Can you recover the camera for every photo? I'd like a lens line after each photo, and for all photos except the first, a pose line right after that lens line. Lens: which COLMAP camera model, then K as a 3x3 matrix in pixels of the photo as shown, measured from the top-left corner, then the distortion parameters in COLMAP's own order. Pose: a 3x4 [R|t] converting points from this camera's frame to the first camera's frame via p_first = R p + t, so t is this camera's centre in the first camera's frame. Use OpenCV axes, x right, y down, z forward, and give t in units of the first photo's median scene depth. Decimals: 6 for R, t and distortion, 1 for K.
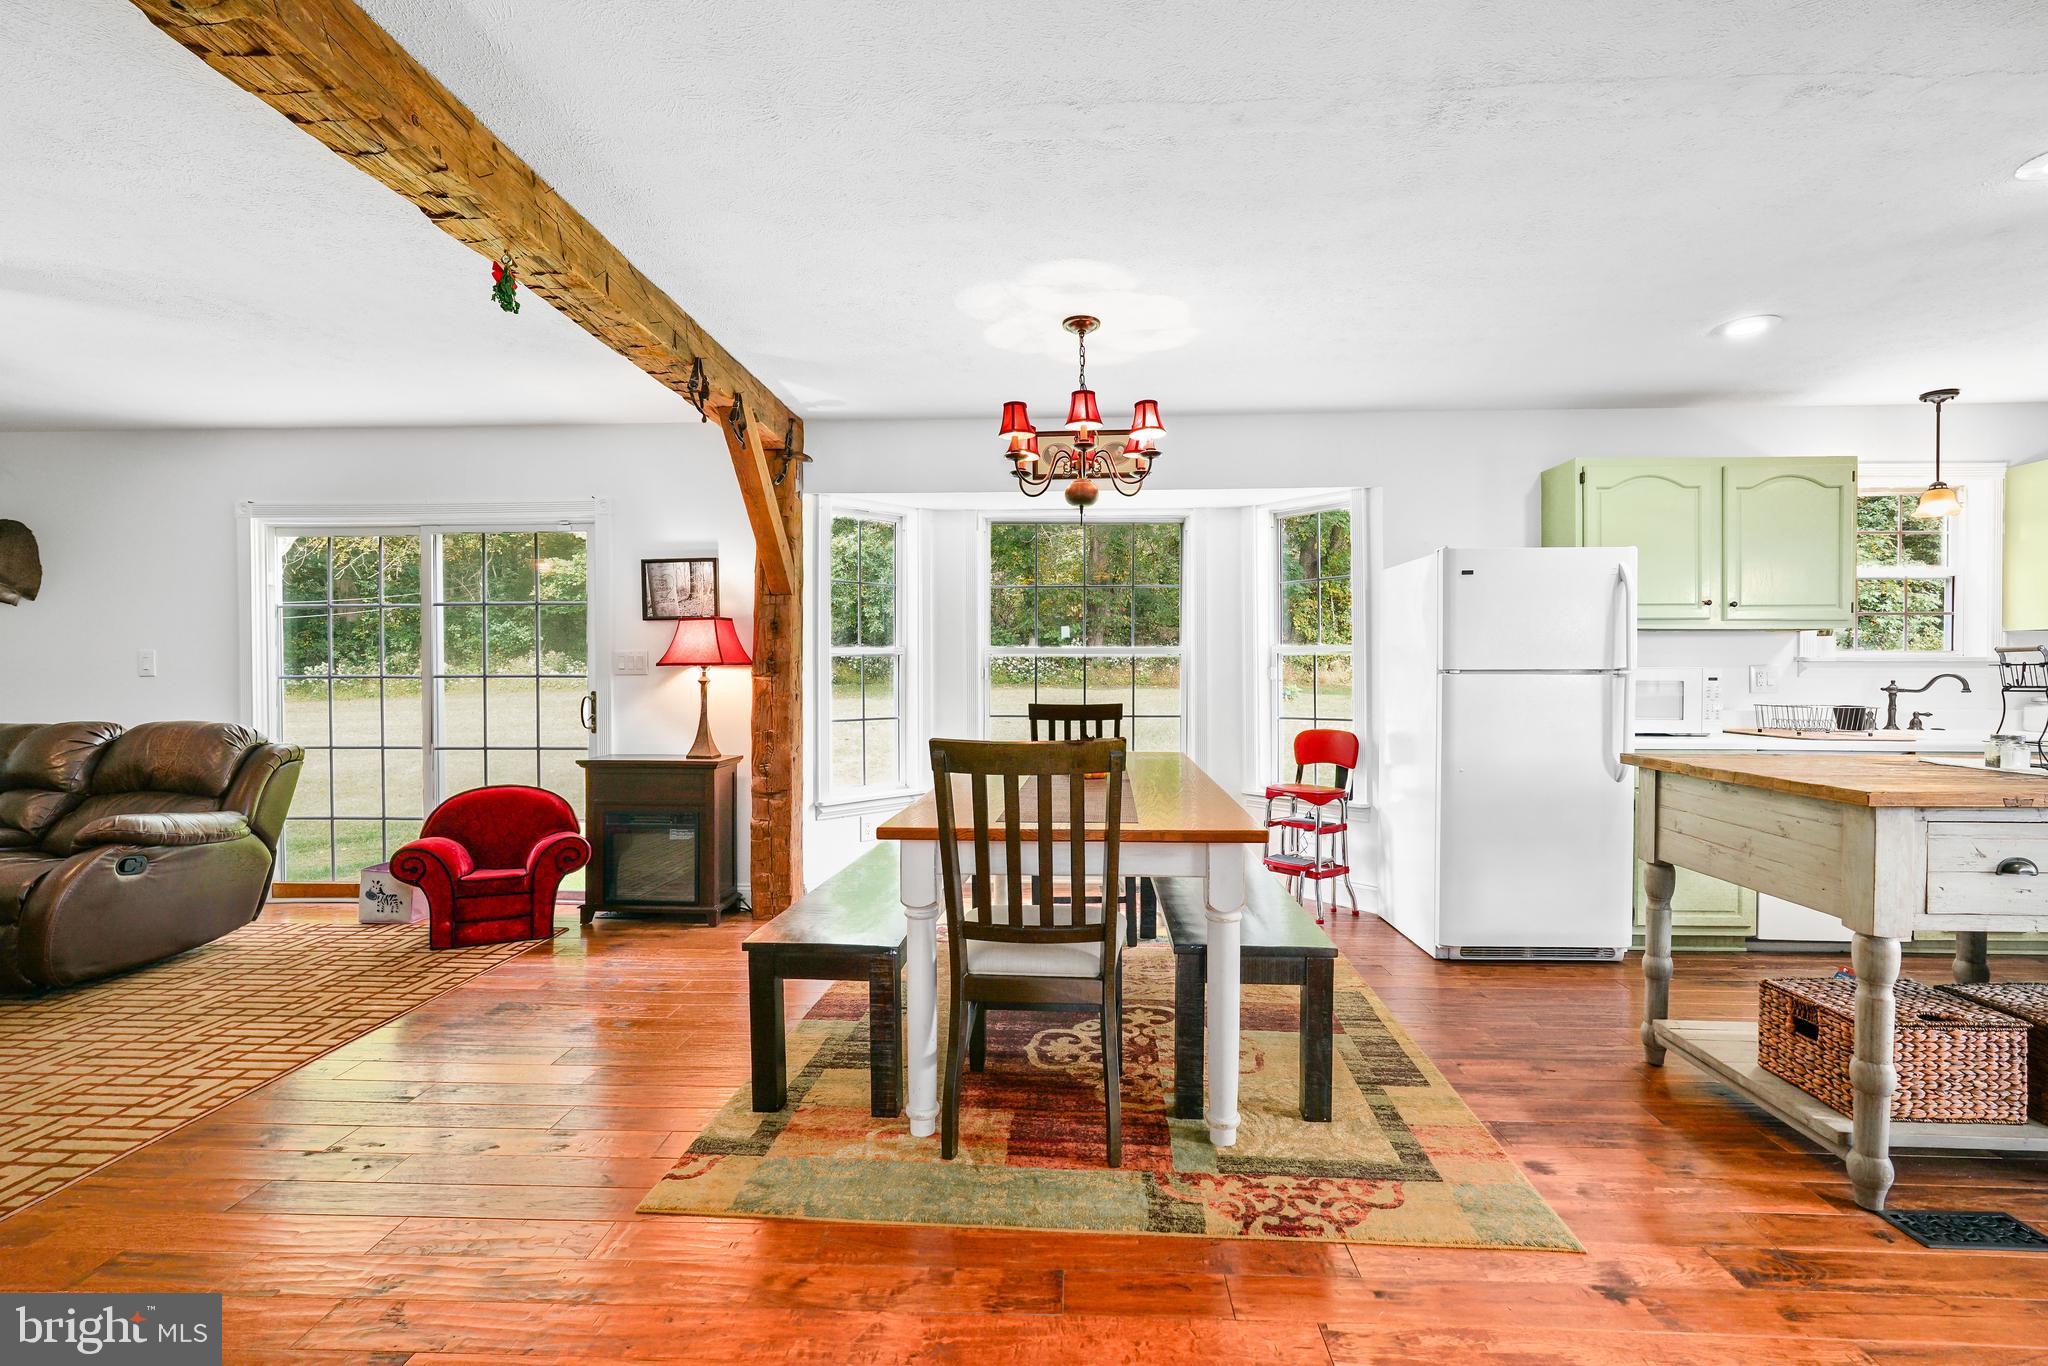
lens RADIAL K [[903.4, 0, 1022.0], [0, 903.4, 690.0], [0, 0, 1]] dist [-0.015882, 0.007062]
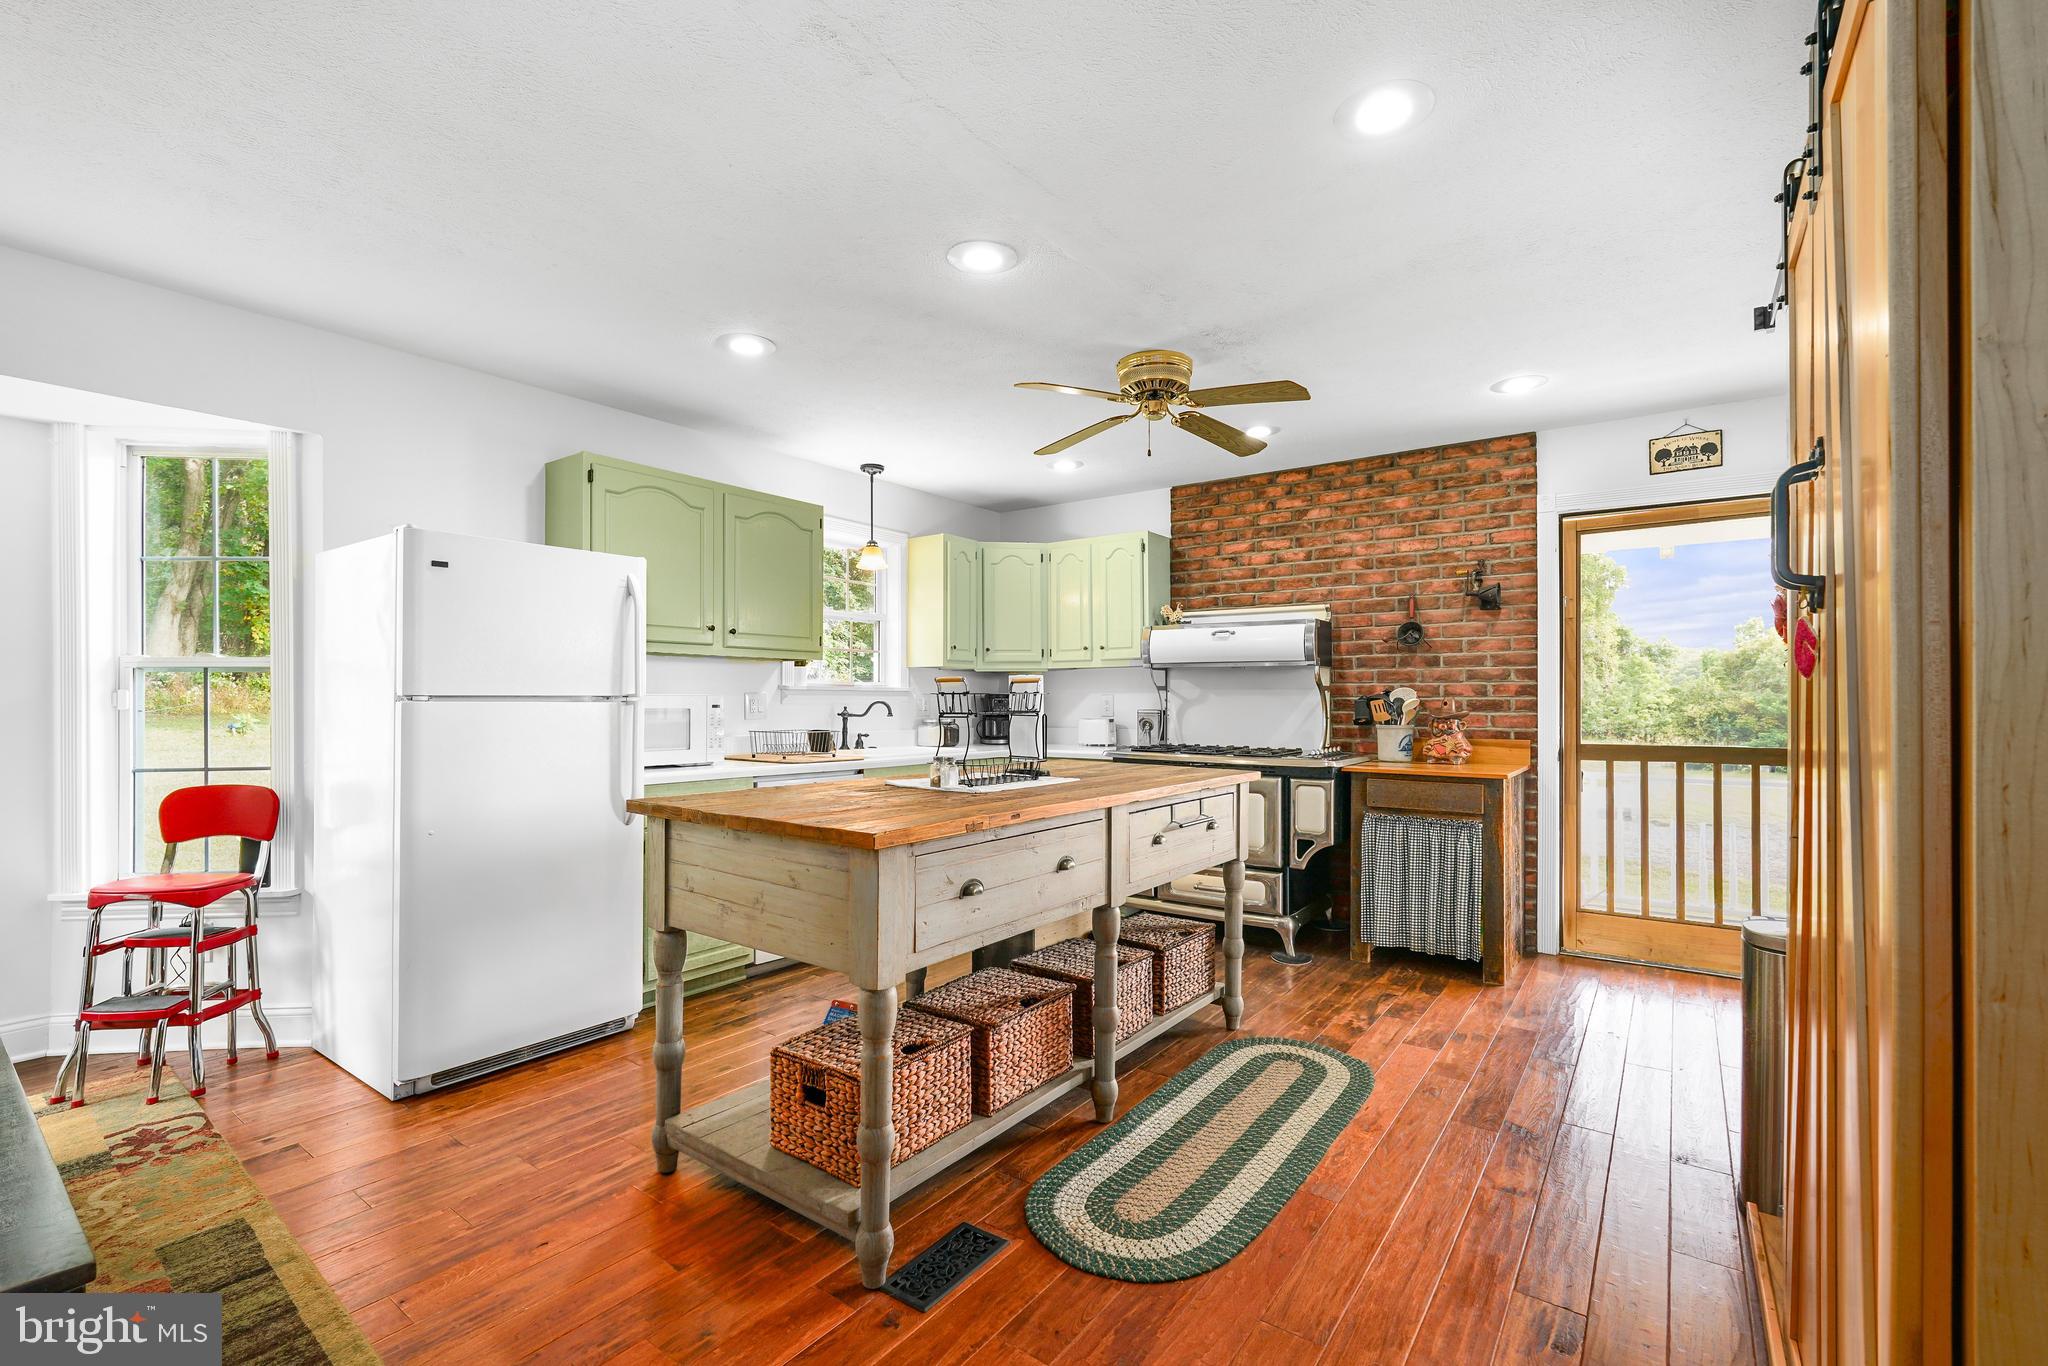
lens RADIAL K [[903.4, 0, 1022.0], [0, 903.4, 690.0], [0, 0, 1]] dist [-0.015882, 0.007062]
pose [[0.546343, 0.011843, 0.837478, 0.167914], [0.011951, 0.999688, -0.021934, -0.005819], [-0.837476, 0.021992, 0.546031, 0.238881]]
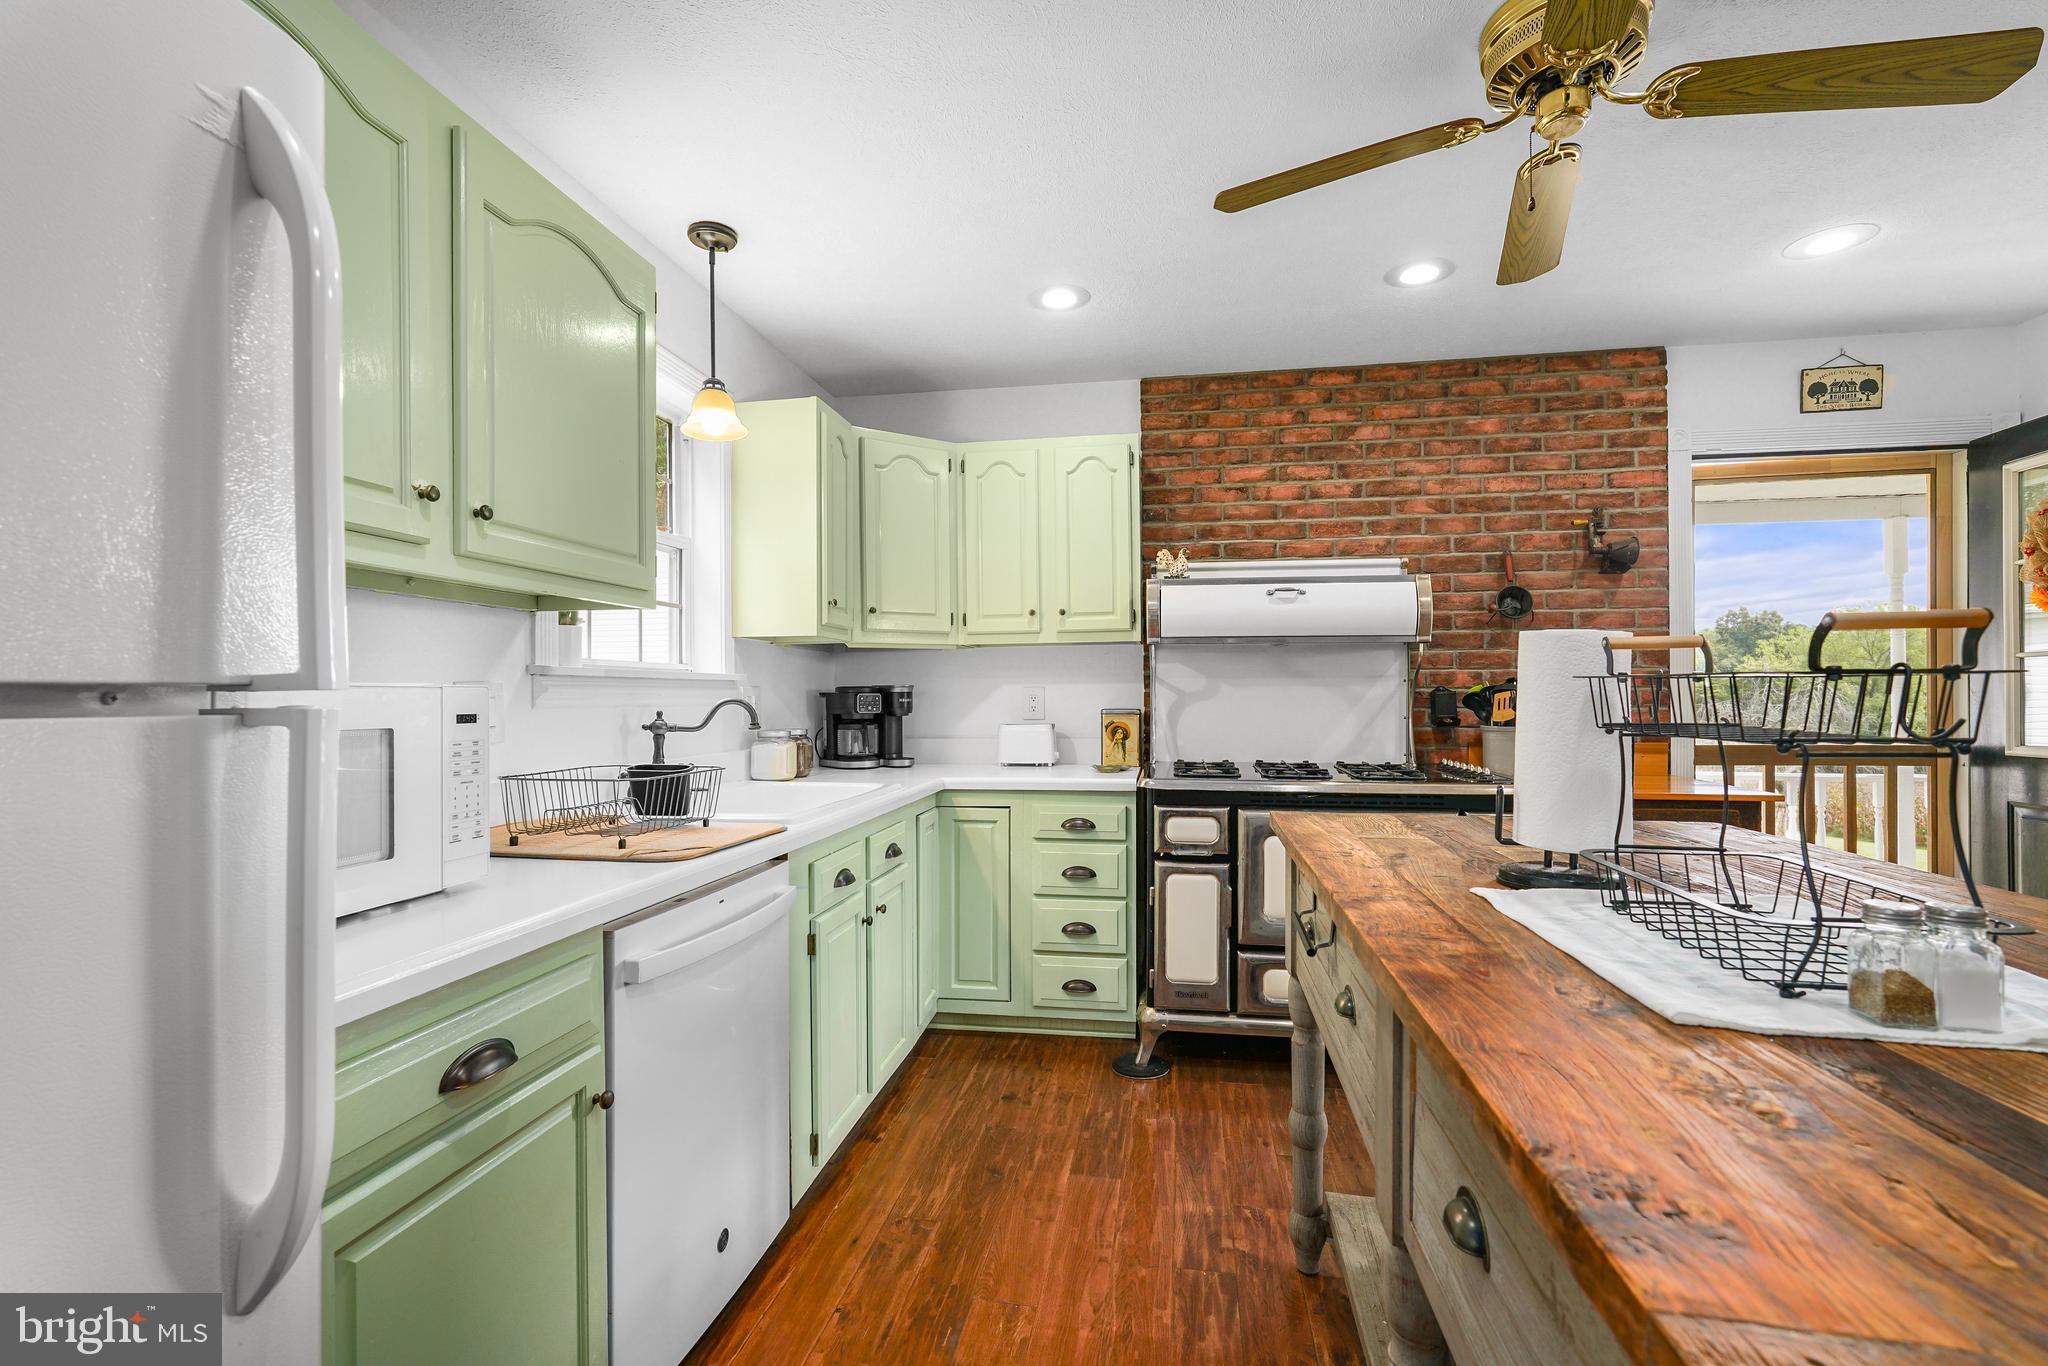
lens RADIAL K [[920.1, 0, 1034.7], [0, 920.1, 685.8], [0, 0, 1]] dist [-0.002003, 0.000073]
pose [[0.113102, 0.009547, 0.993538, 0.590491], [0.020460, 0.999719, -0.011936, -0.020907], [-0.993373, 0.021678, 0.112875, 0.974576]]
